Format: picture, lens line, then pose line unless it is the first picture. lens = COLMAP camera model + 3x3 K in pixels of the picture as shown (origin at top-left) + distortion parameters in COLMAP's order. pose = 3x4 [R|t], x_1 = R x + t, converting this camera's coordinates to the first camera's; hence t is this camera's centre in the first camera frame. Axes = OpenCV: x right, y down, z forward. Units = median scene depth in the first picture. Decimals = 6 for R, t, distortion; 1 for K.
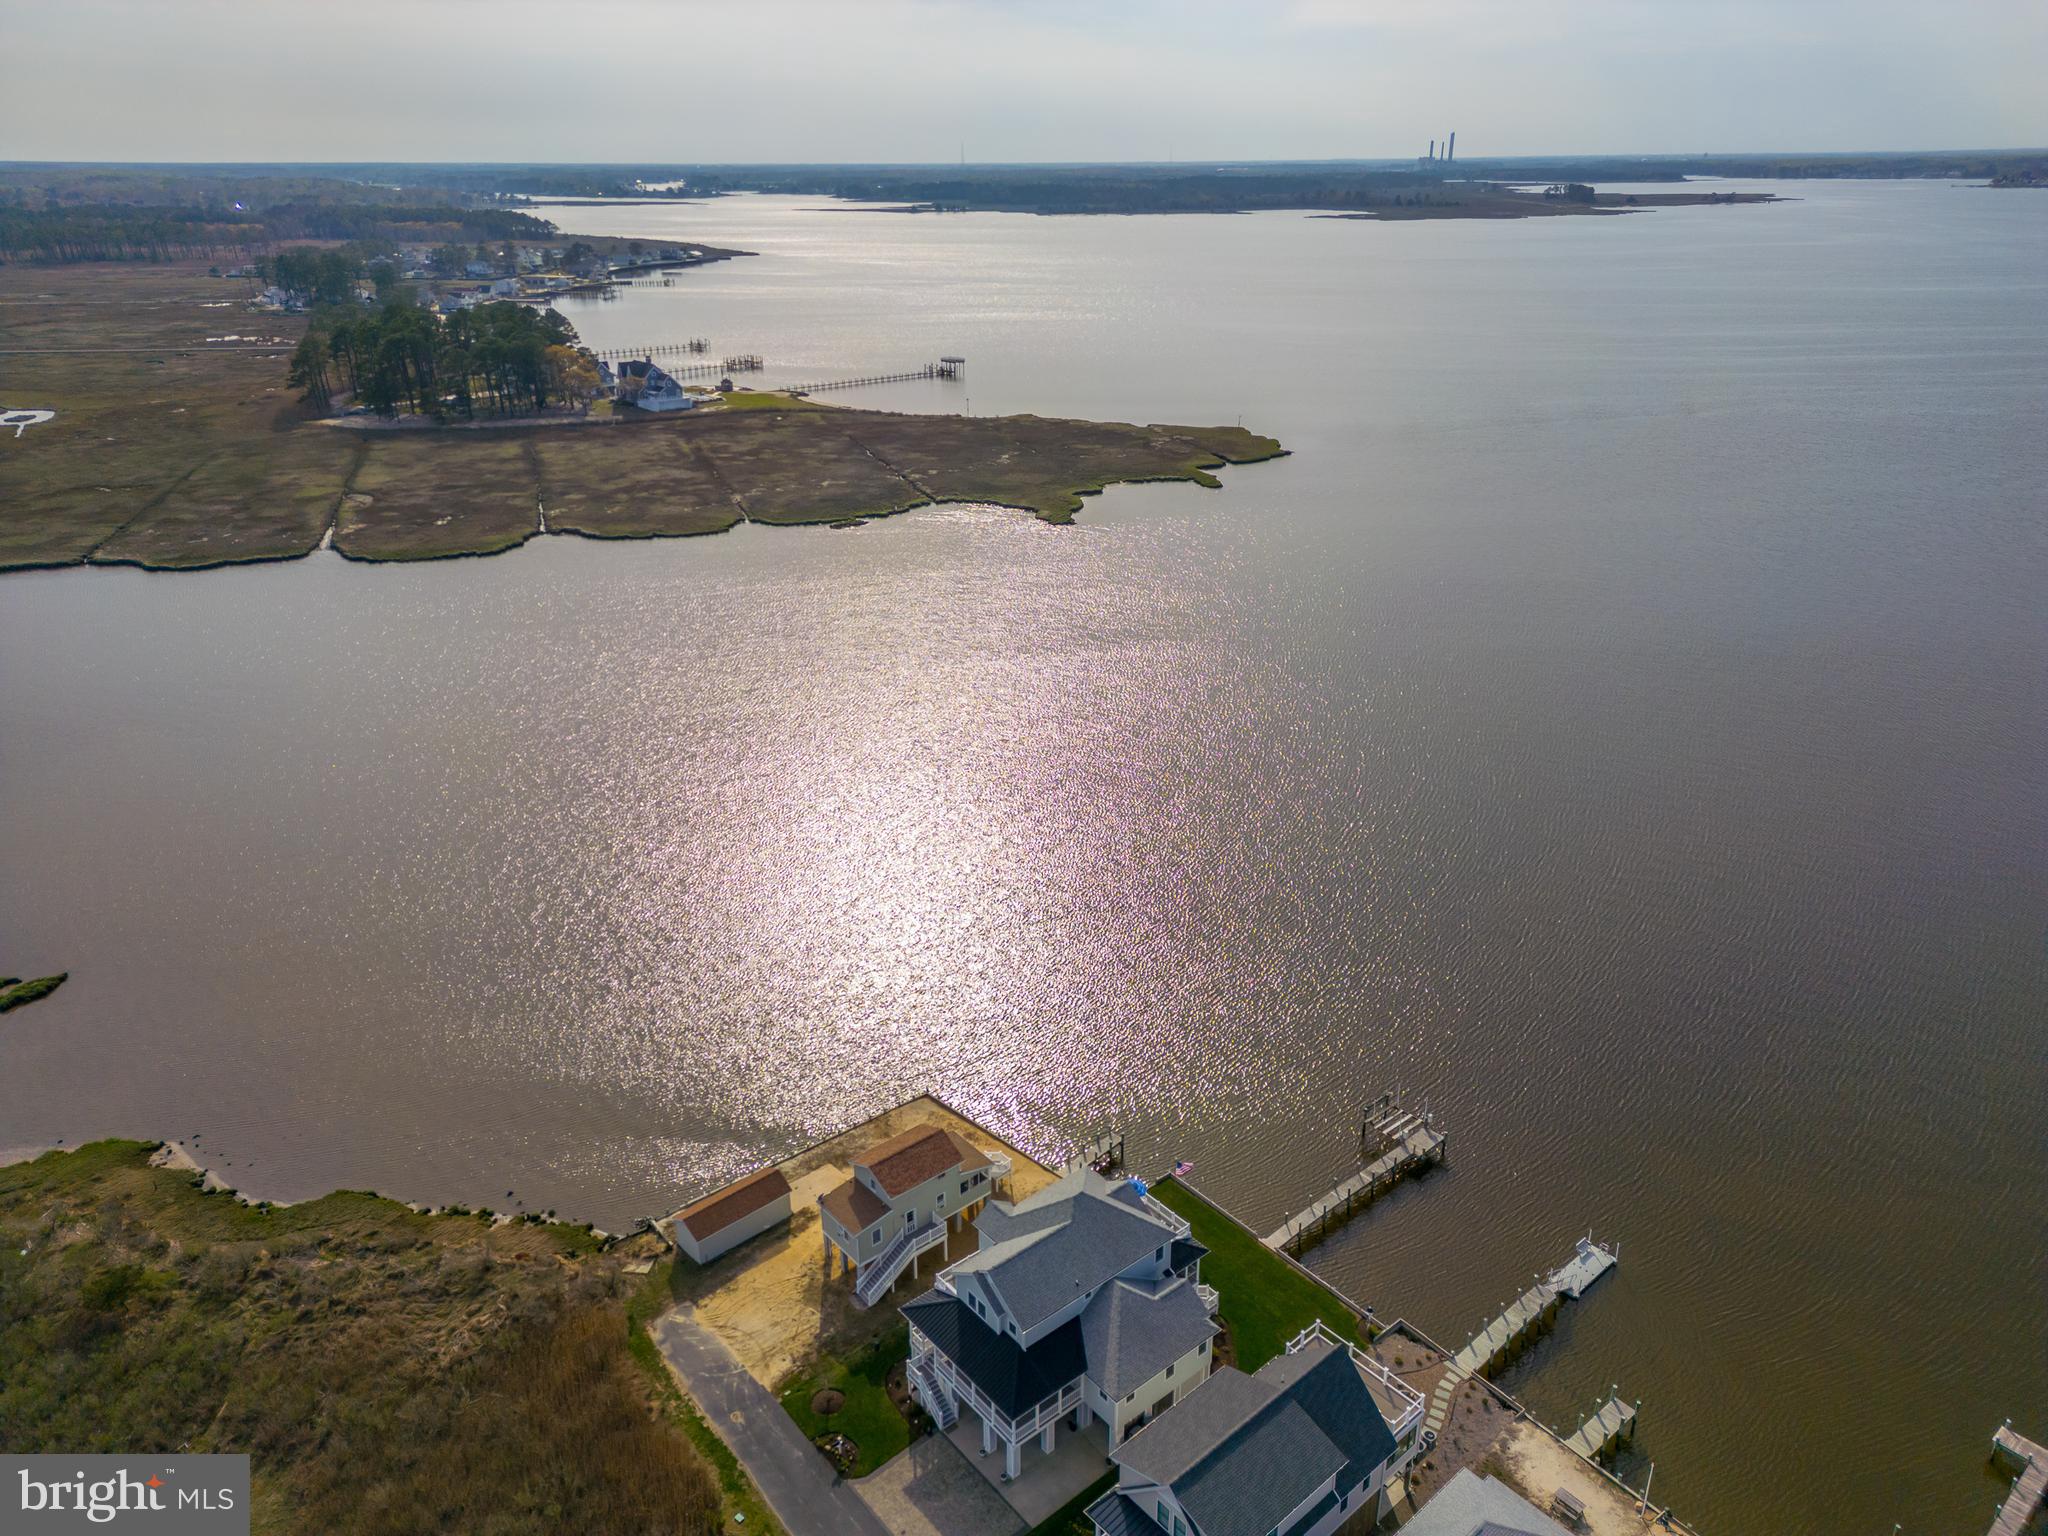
lens RADIAL K [[1412.3, 0, 1024.4], [0, 1412.3, 736.4], [0, 0, 1]] dist [0.071833, -0.066263]
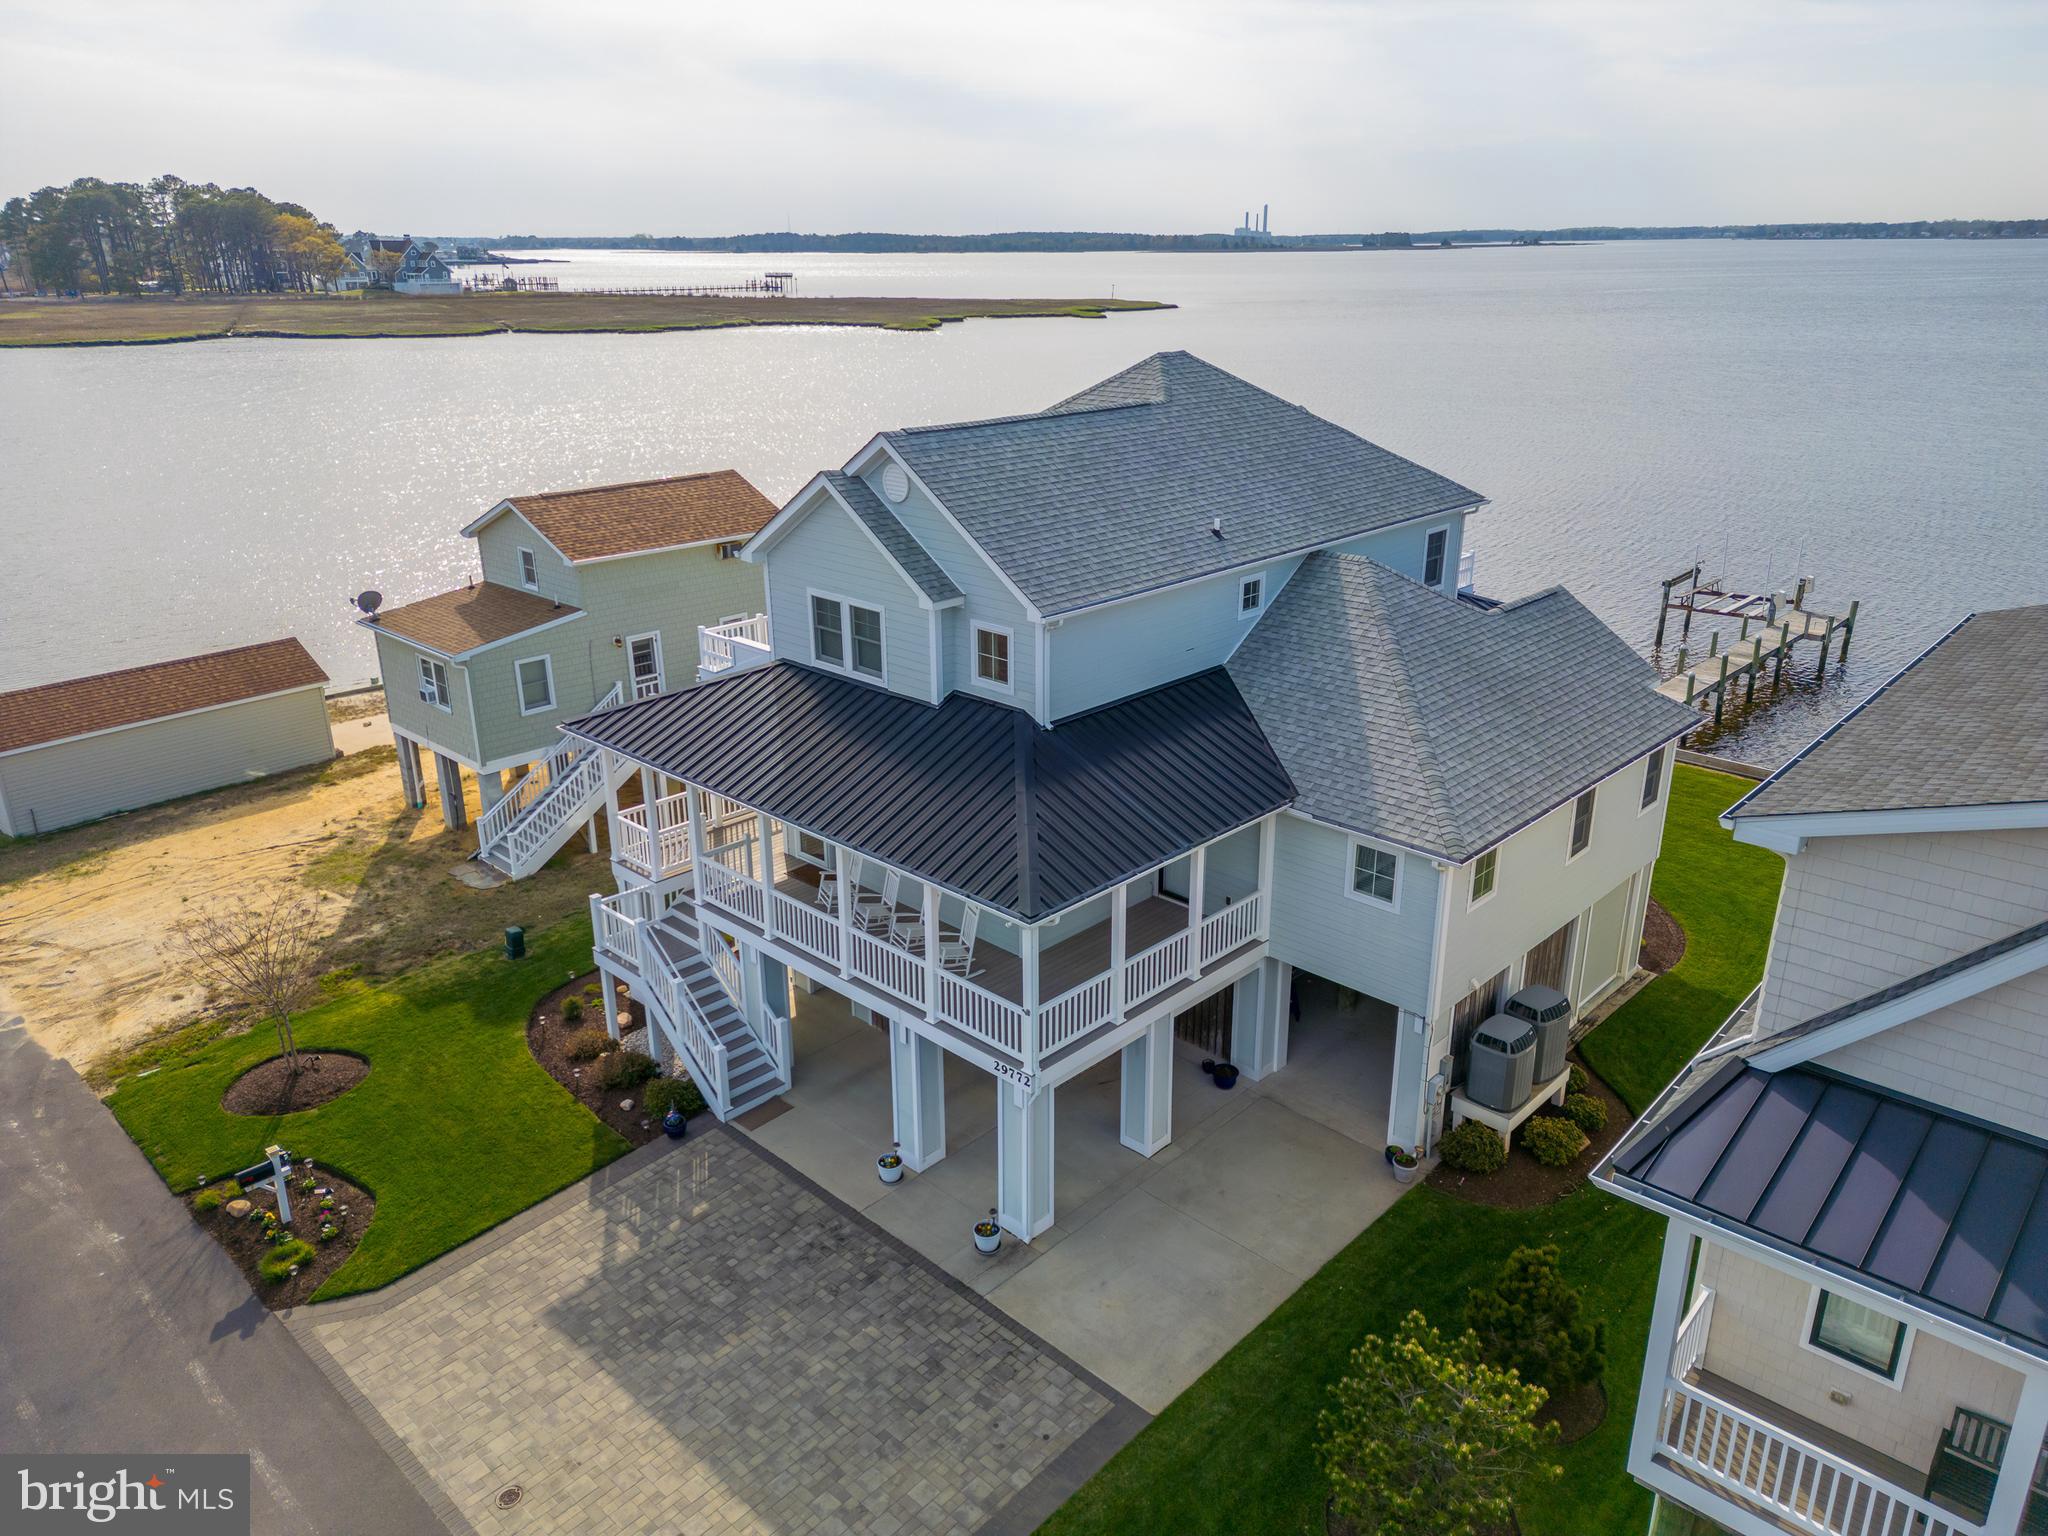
lens RADIAL K [[1412.3, 0, 1024.4], [0, 1412.3, 736.4], [0, 0, 1]] dist [0.071833, -0.066263]
pose [[0.993527, -0.035862, 0.107789, -0.029617], [0.041394, 0.997914, -0.049534, 0.433439], [-0.105788, 0.053675, 0.992939, 0.739713]]
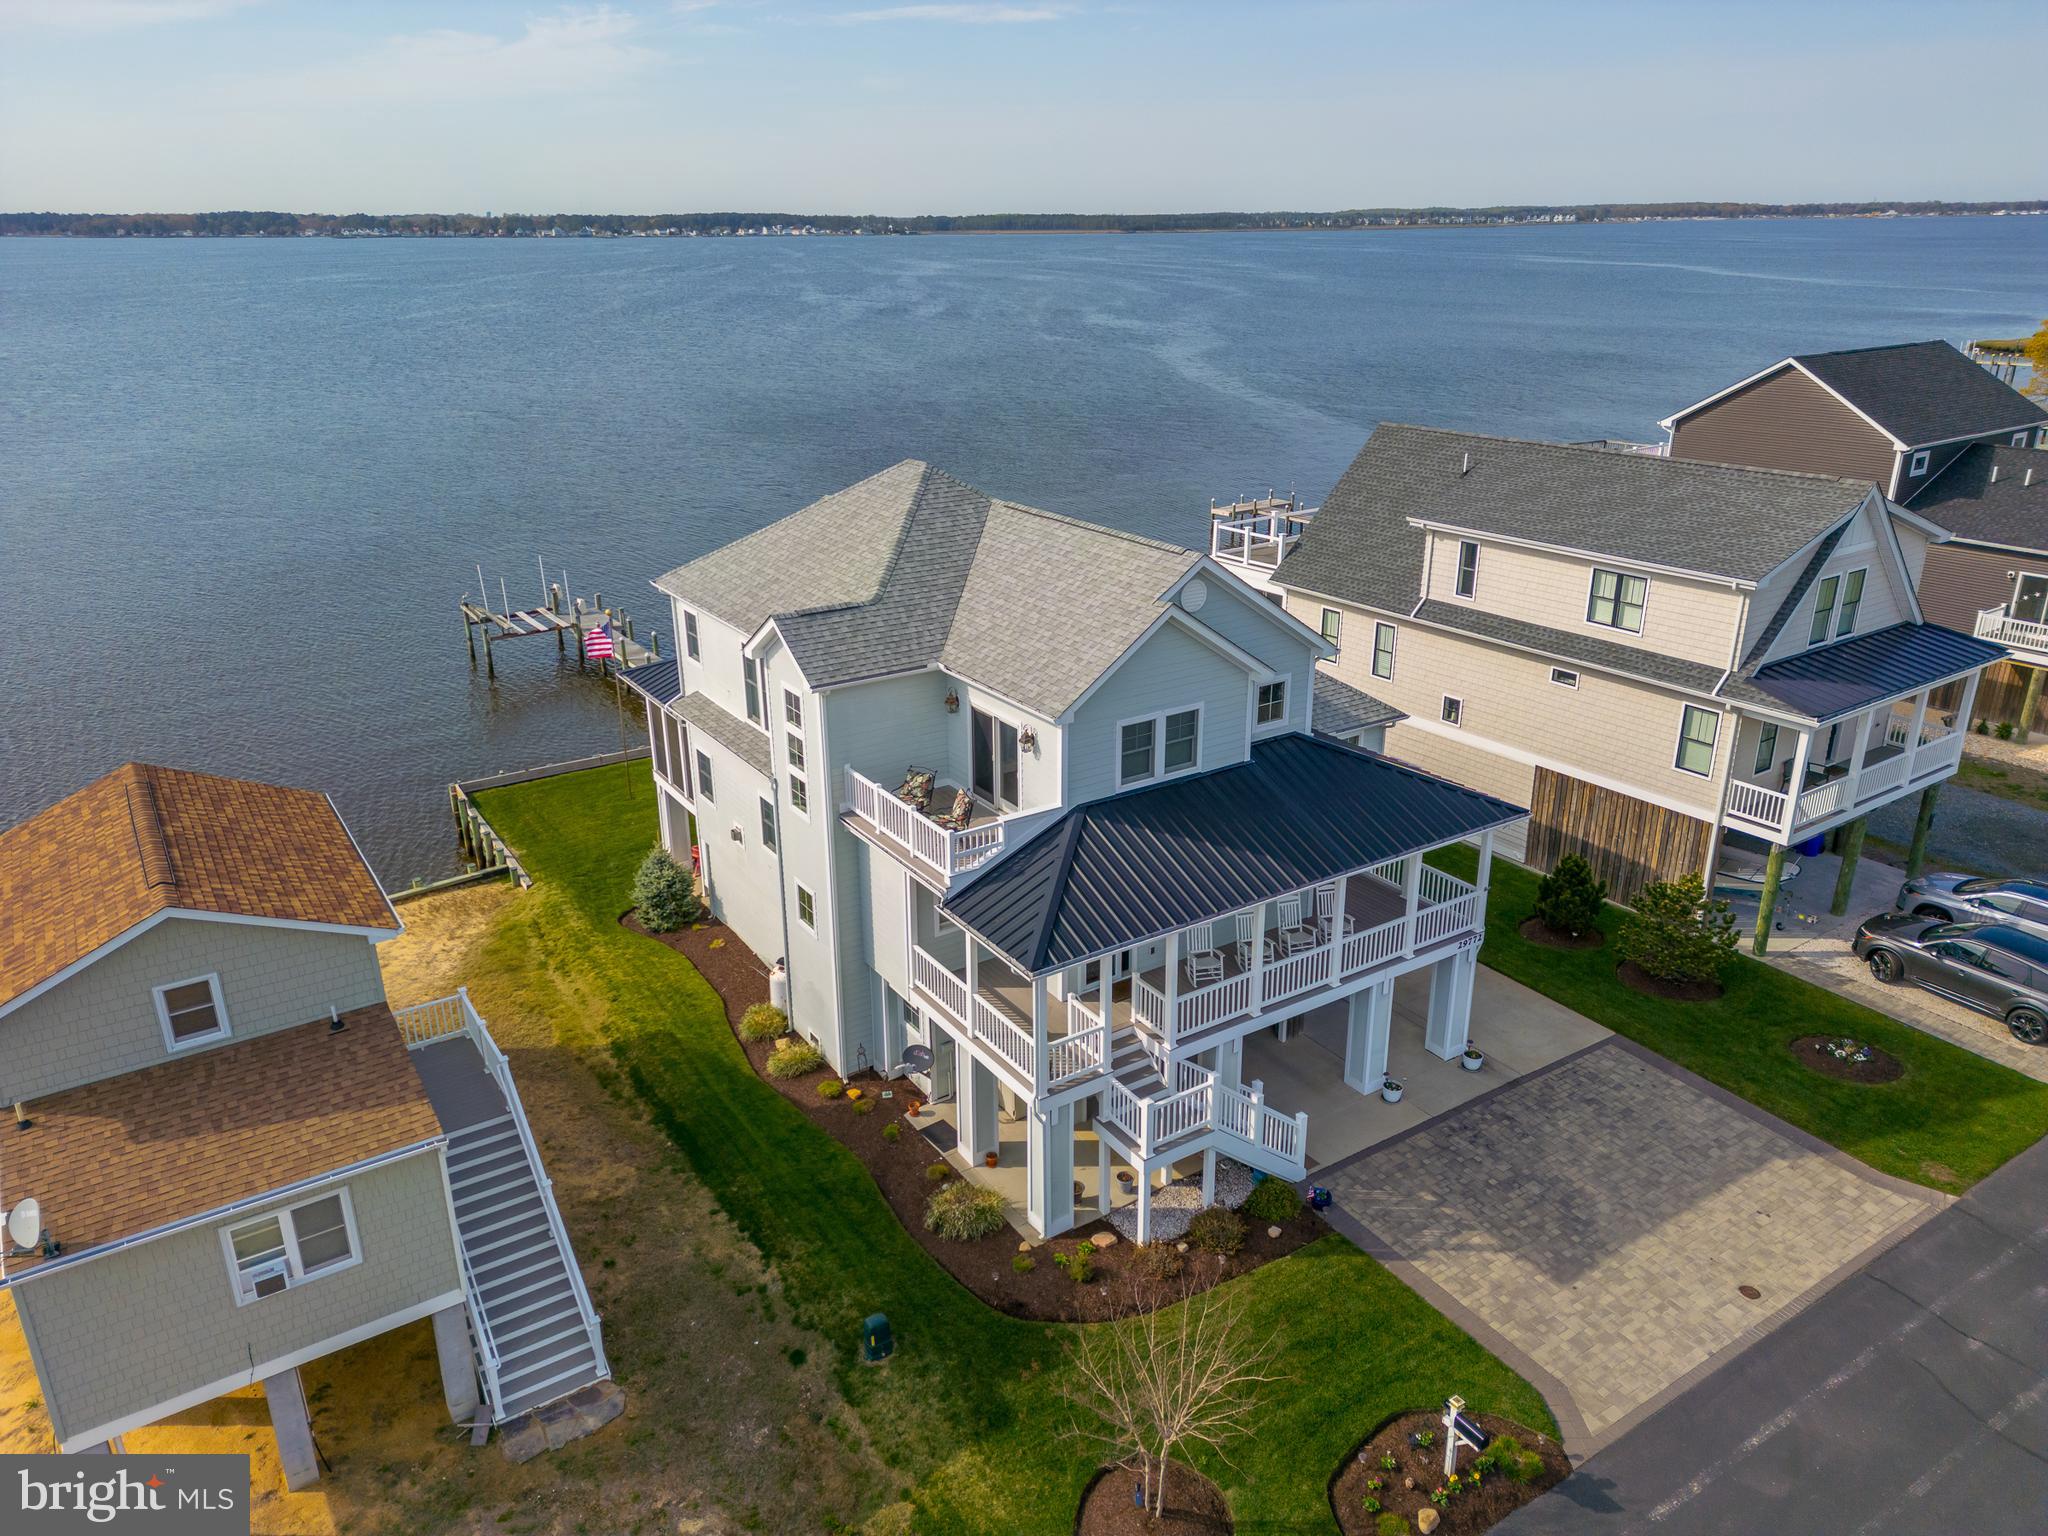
lens RADIAL K [[1412.3, 0, 1024.4], [0, 1412.3, 736.4], [0, 0, 1]] dist [0.071833, -0.066263]
pose [[0.129296, -0.336109, 0.932906, -0.301603], [0.380178, 0.885713, 0.266416, 0.312611], [-0.915831, 0.320224, 0.242300, 0.958381]]
